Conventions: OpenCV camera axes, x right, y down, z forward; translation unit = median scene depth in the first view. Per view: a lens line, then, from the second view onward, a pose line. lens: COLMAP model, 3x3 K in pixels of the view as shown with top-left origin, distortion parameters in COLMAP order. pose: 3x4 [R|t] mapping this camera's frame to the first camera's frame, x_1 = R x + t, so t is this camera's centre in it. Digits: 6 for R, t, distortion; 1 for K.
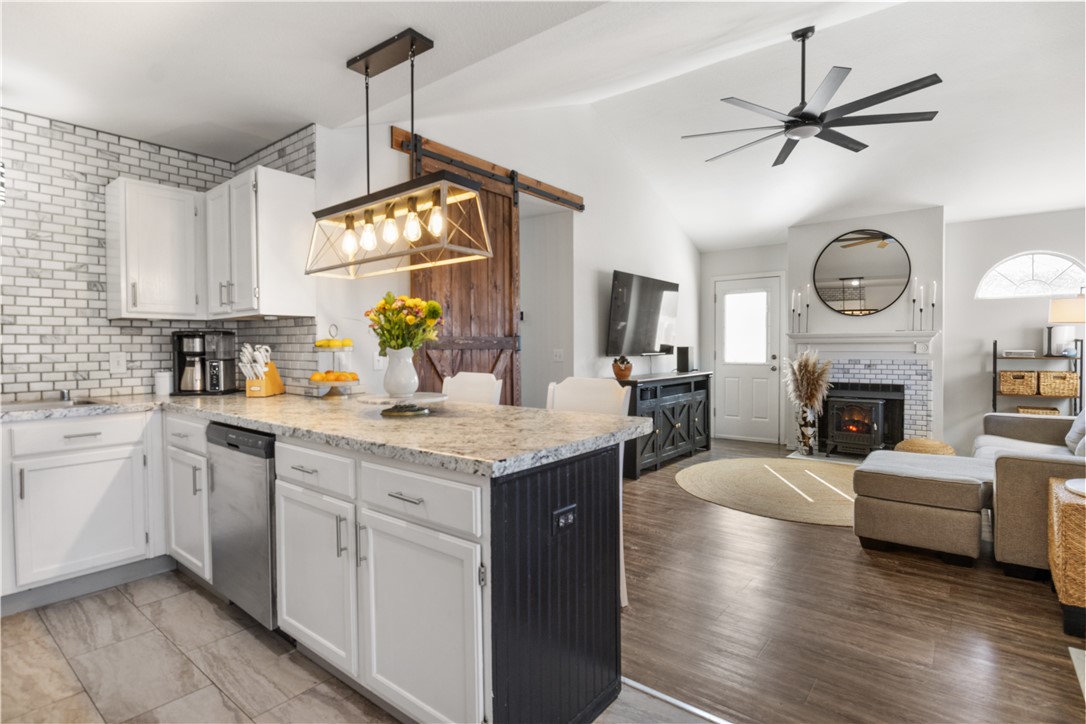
lens RADIAL K [[538.5, 0, 549.2], [0, 538.5, 354.0], [0, 0, 1]] dist [-0.008005, -0.001547]
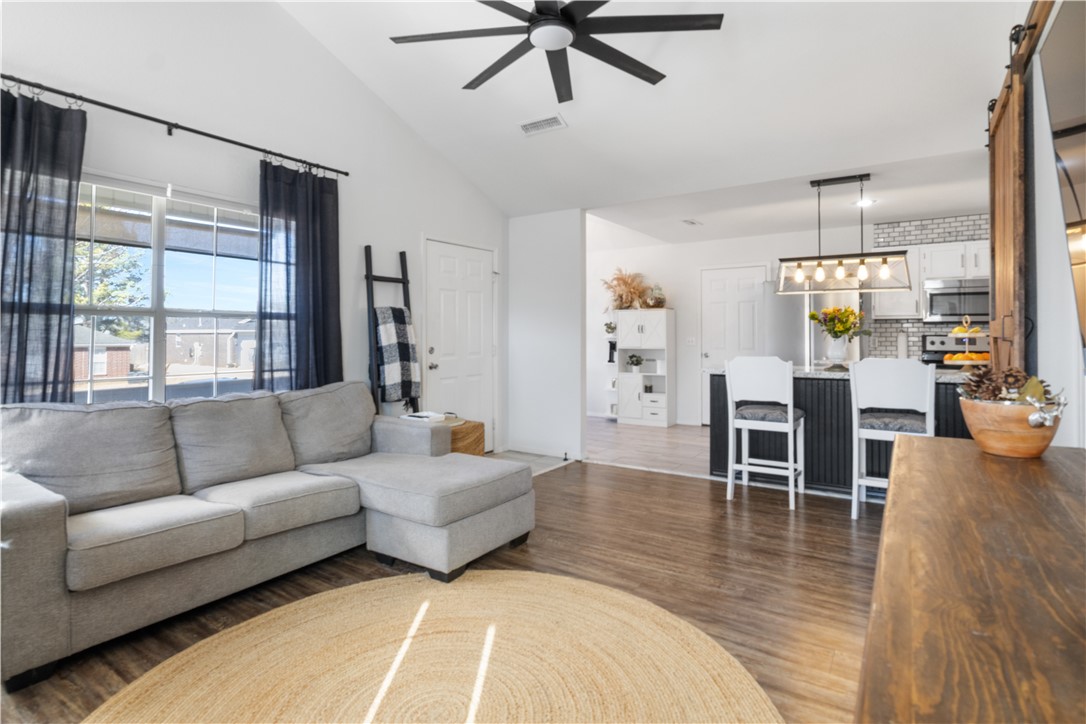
lens RADIAL K [[551.6, 0, 543.6], [0, 551.6, 332.8], [0, 0, 1]] dist [-0.002132, -0.000583]
pose [[-0.996813, 0.008102, -0.079355, 0.369732], [0.007321, 0.999922, 0.010126, -0.018414], [0.079431, 0.009513, -0.996795, 1.179921]]
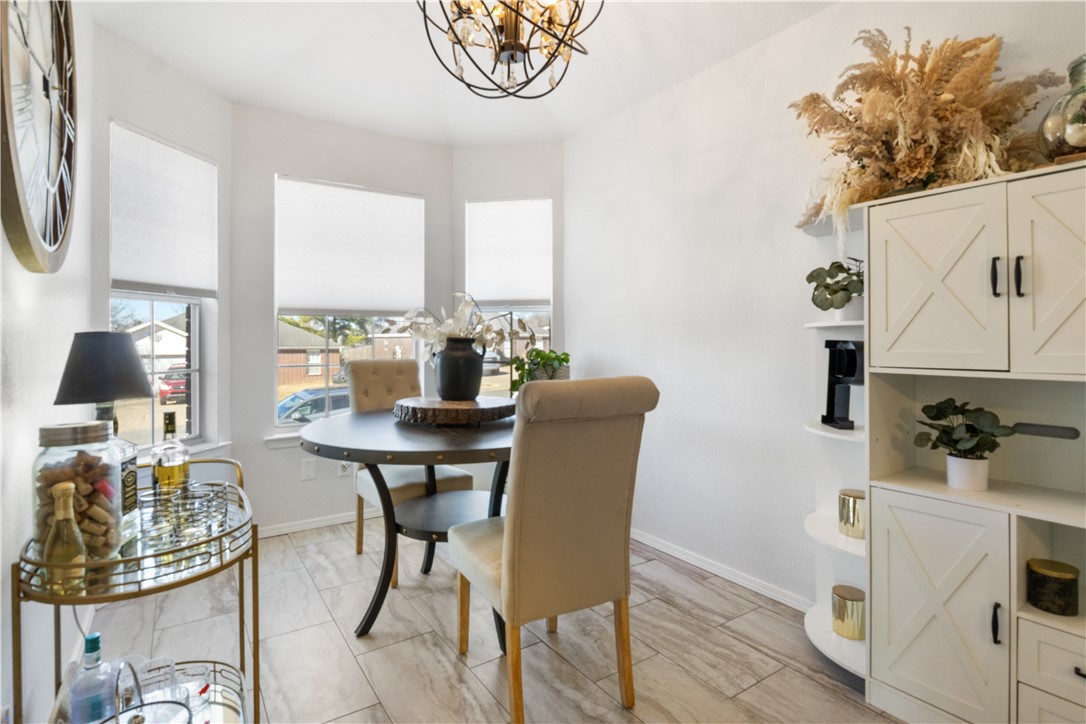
lens RADIAL K [[532.6, 0, 542.4], [0, 532.6, 339.0], [0, 0, 1]] dist [-0.003705, -0.000440]
pose [[-0.956294, 0.010547, 0.292217, 0.354392], [0.013901, 0.999859, 0.009403, -0.016153], [-0.292077, 0.013054, -0.956306, 1.103801]]
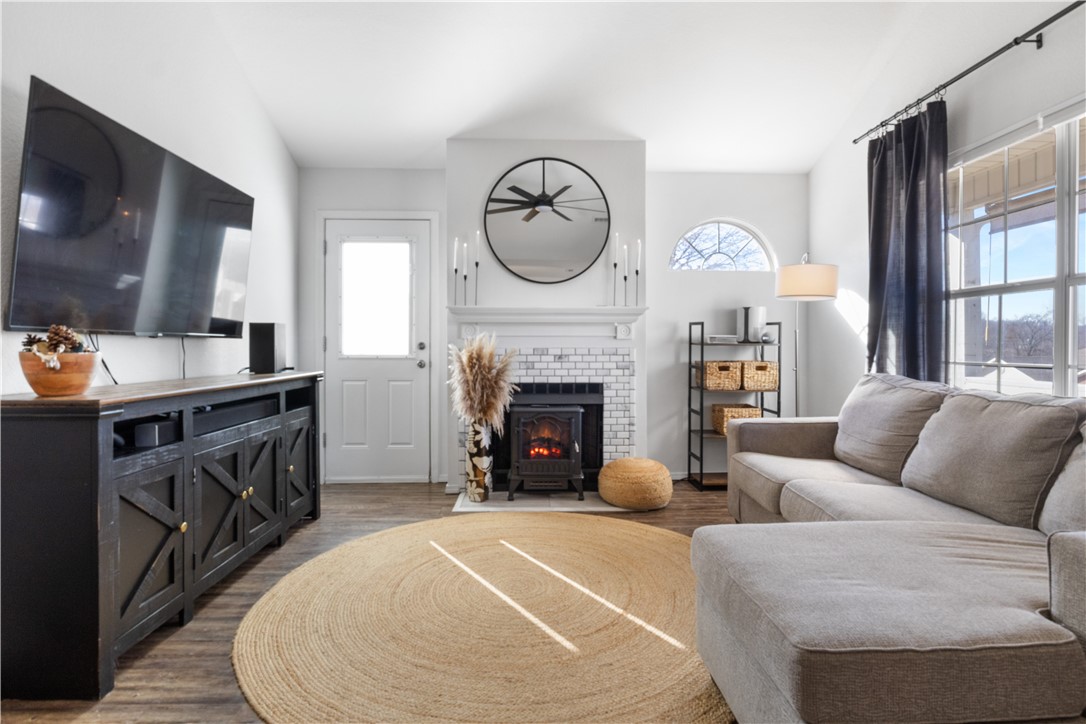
lens RADIAL K [[538.5, 0, 549.2], [0, 538.5, 354.0], [0, 0, 1]] dist [-0.008005, -0.001547]
pose [[0.755370, -0.001242, 0.655297, 0.139157], [0.003984, 0.999988, -0.002697, 0.020516], [-0.655286, 0.004648, 0.755367, 0.507319]]
